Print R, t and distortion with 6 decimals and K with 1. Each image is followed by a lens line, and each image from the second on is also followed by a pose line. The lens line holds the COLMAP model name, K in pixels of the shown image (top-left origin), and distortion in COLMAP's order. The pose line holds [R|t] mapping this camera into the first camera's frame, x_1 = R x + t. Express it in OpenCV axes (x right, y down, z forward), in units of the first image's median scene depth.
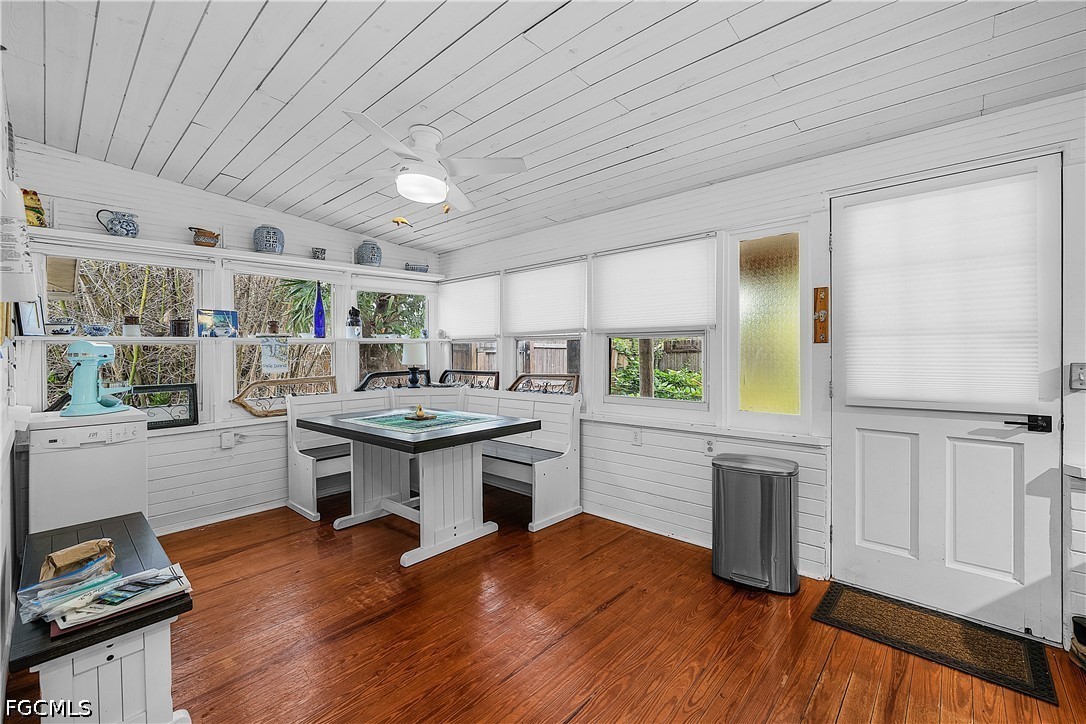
lens RADIAL K [[459.9, 0, 544.8], [0, 459.9, 351.9], [0, 0, 1]] dist [-0.000044, 0.000130]
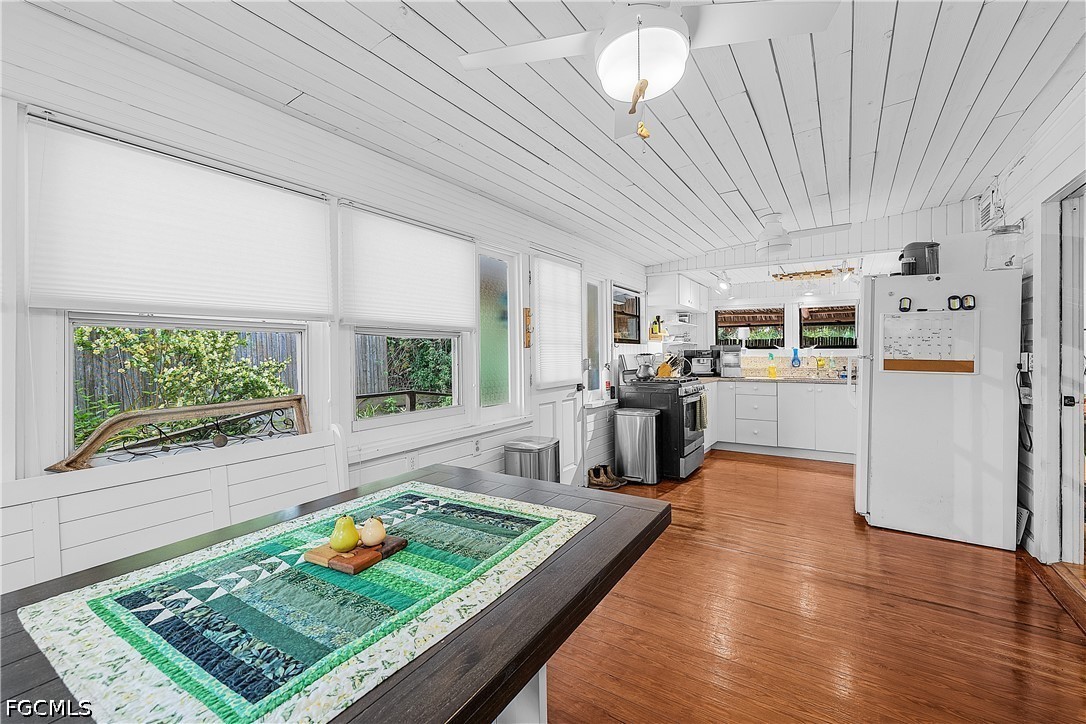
lens RADIAL K [[456.1, 0, 546.3], [0, 456.1, 353.7], [0, 0, 1]] dist [0.001230, -0.000195]
pose [[-0.163228, 0.009066, 0.986547, -0.859860], [0.012634, 0.999895, -0.007098, 0.010496], [-0.986508, 0.011305, -0.163325, 1.289242]]
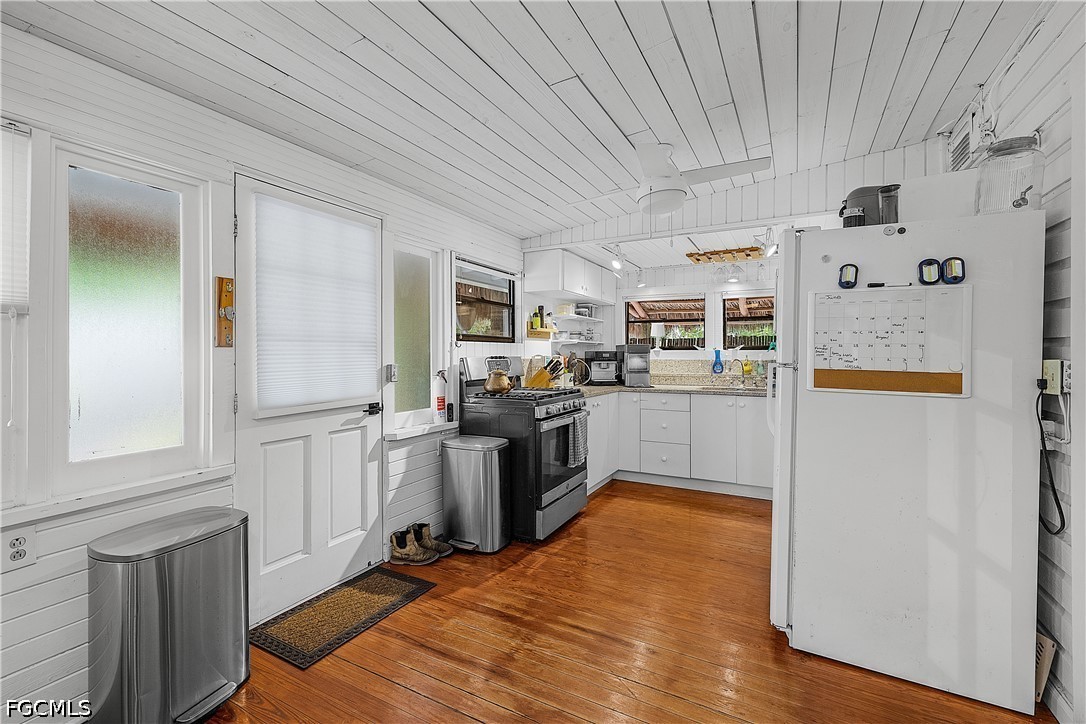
lens RADIAL K [[459.9, 0, 544.8], [0, 459.9, 351.9], [0, 0, 1]] dist [-0.000044, 0.000130]
pose [[-0.244457, 0.011883, 0.969587, -0.340454], [0.009873, 0.999904, -0.009765, 0.002856], [-0.969610, 0.007186, -0.244551, 0.720730]]
